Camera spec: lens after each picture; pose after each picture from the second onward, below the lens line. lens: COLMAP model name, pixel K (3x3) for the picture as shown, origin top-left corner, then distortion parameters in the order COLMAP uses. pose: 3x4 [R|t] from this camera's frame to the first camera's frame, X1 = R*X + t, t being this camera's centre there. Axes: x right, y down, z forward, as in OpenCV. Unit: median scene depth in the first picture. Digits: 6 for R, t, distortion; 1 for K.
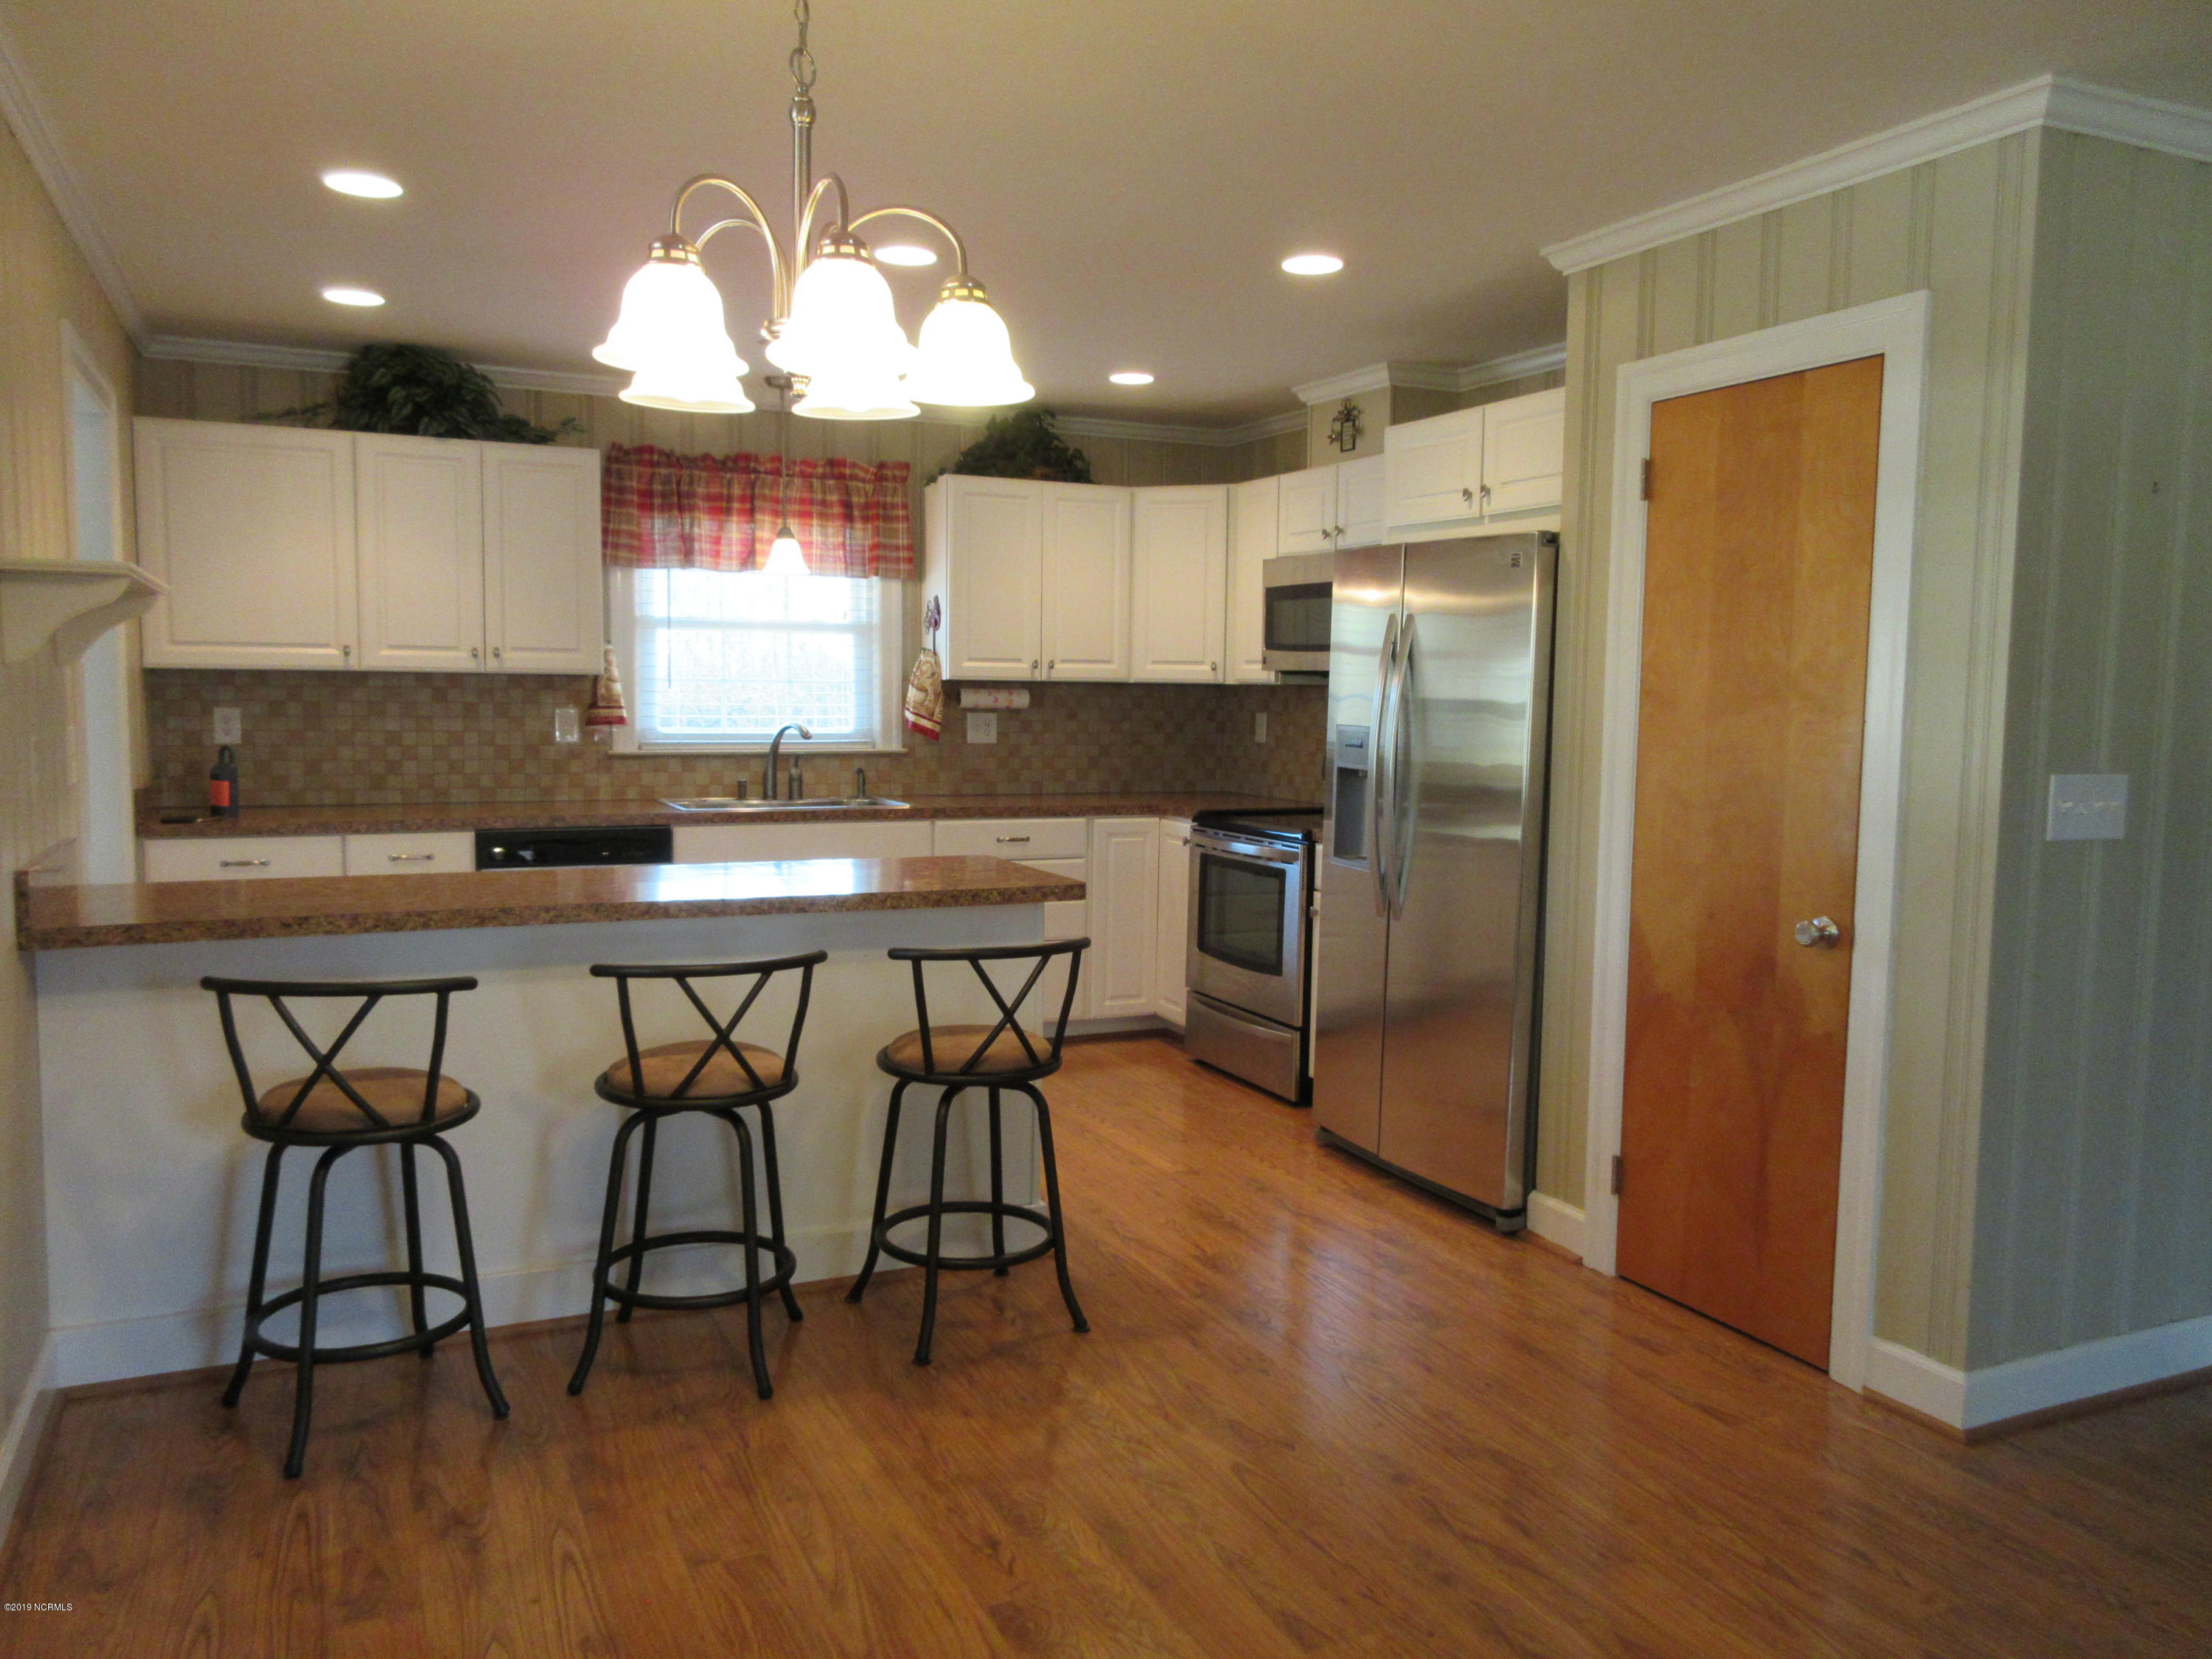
lens RADIAL K [[1661.6, 0, 1098.0], [0, 1661.6, 840.0], [0, 0, 1]] dist [-0.005895, 0.009284]
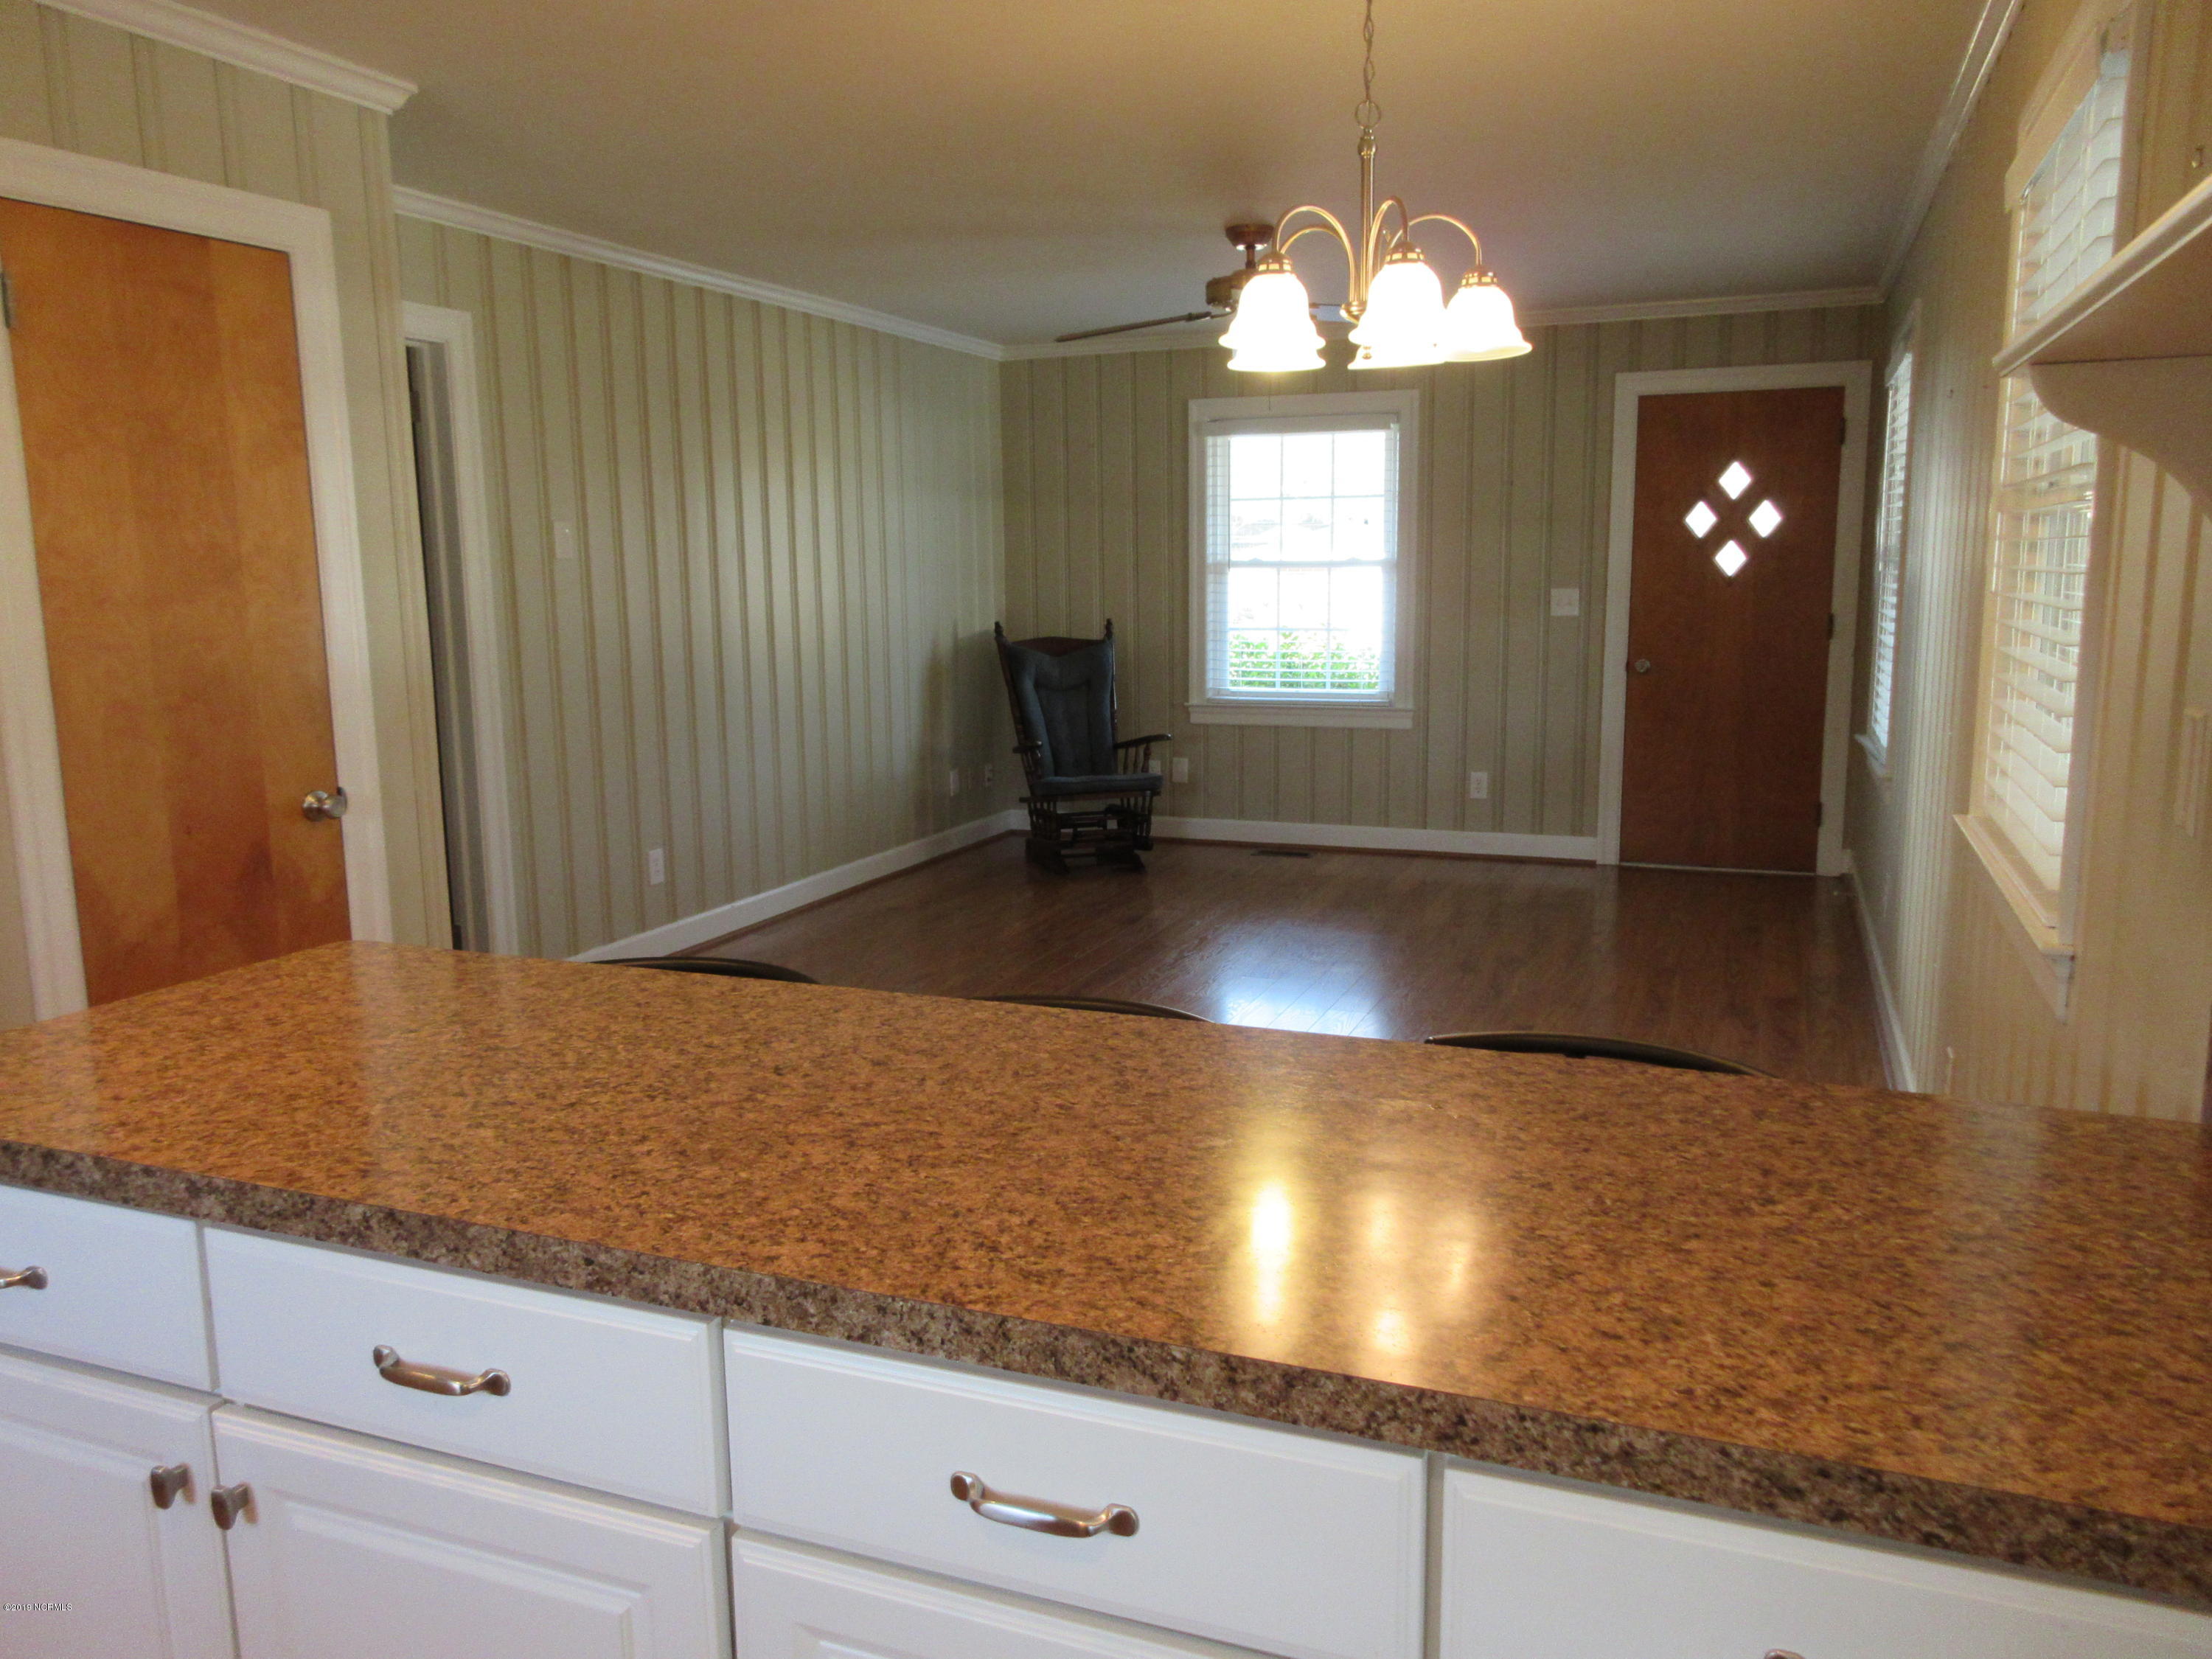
lens RADIAL K [[1661.6, 0, 1106.1], [0, 1661.6, 828.5], [0, 0, 1]] dist [-0.005895, 0.009284]
pose [[-0.686170, -0.123496, 0.716882, -0.367159], [0.065545, 0.970979, 0.230006, -0.077451], [-0.724483, 0.204811, -0.658162, 0.741515]]
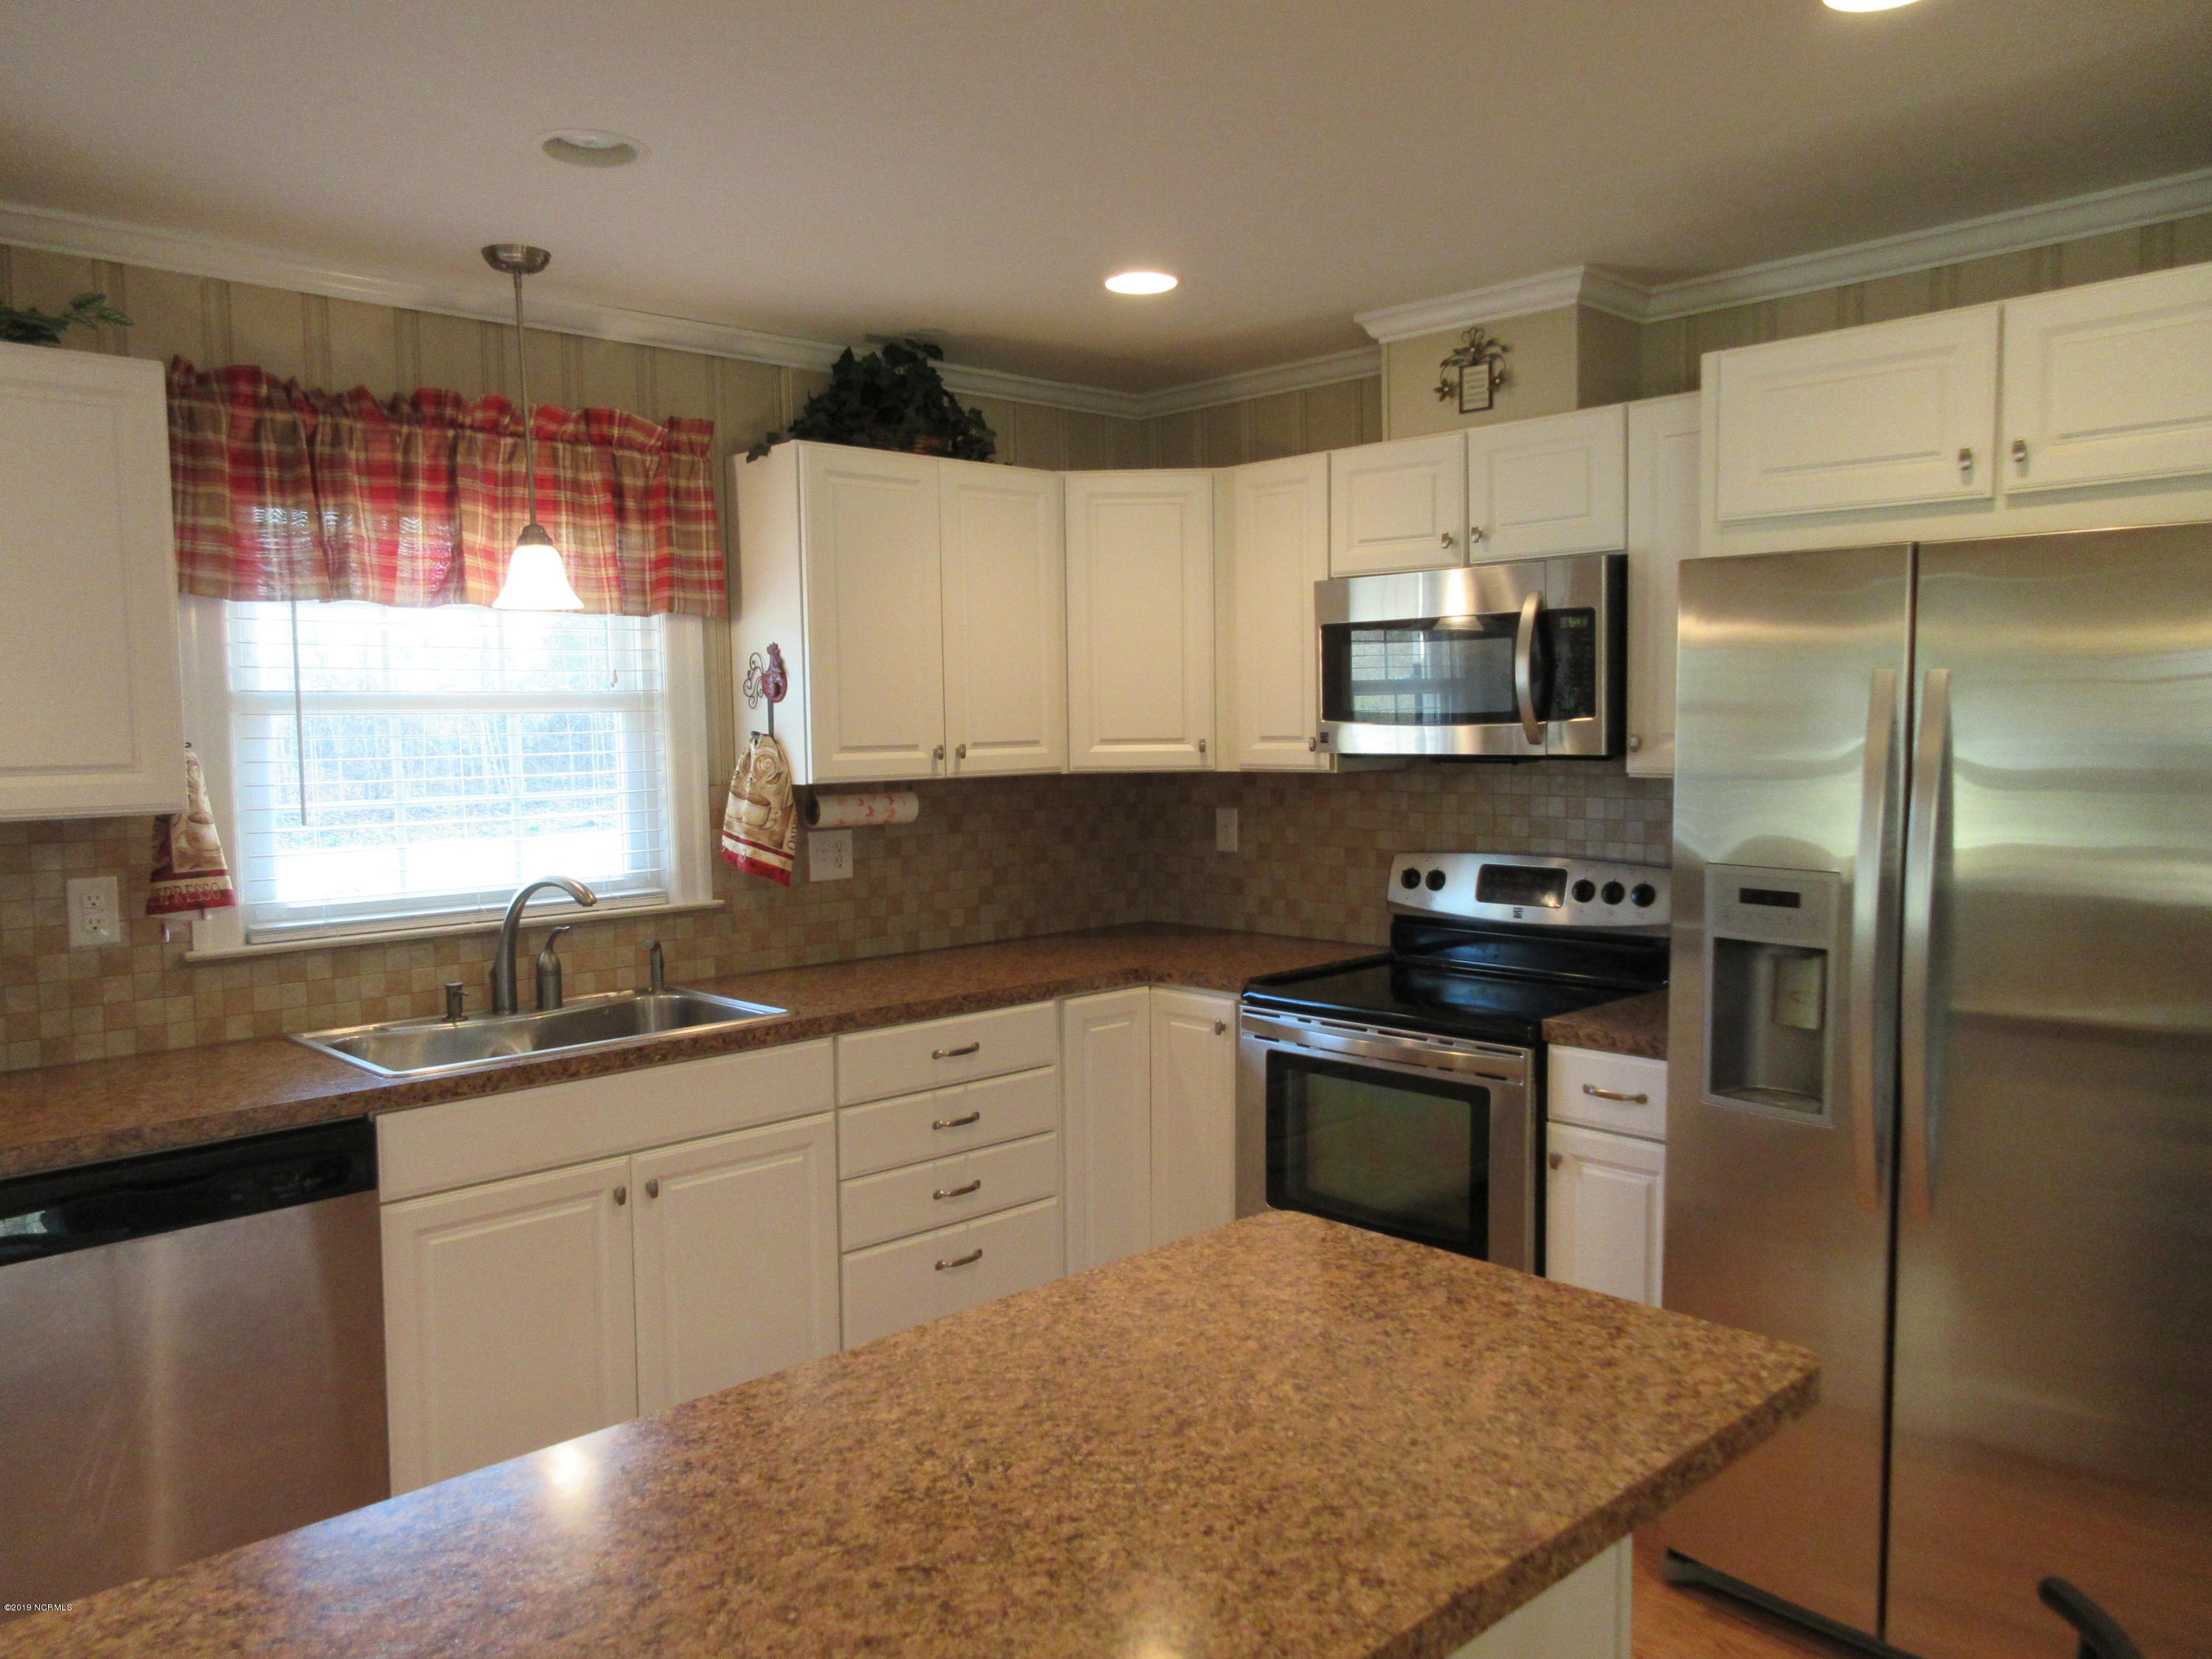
lens RADIAL K [[1661.6, 0, 1111.5], [0, 1661.6, 832.6], [0, 0, 1]] dist [-0.005895, 0.009284]
pose [[0.947613, -0.050424, 0.315415, -0.180292], [0.058480, 0.998158, -0.016123, -0.065094], [-0.314021, 0.033724, 0.948817, 0.412551]]
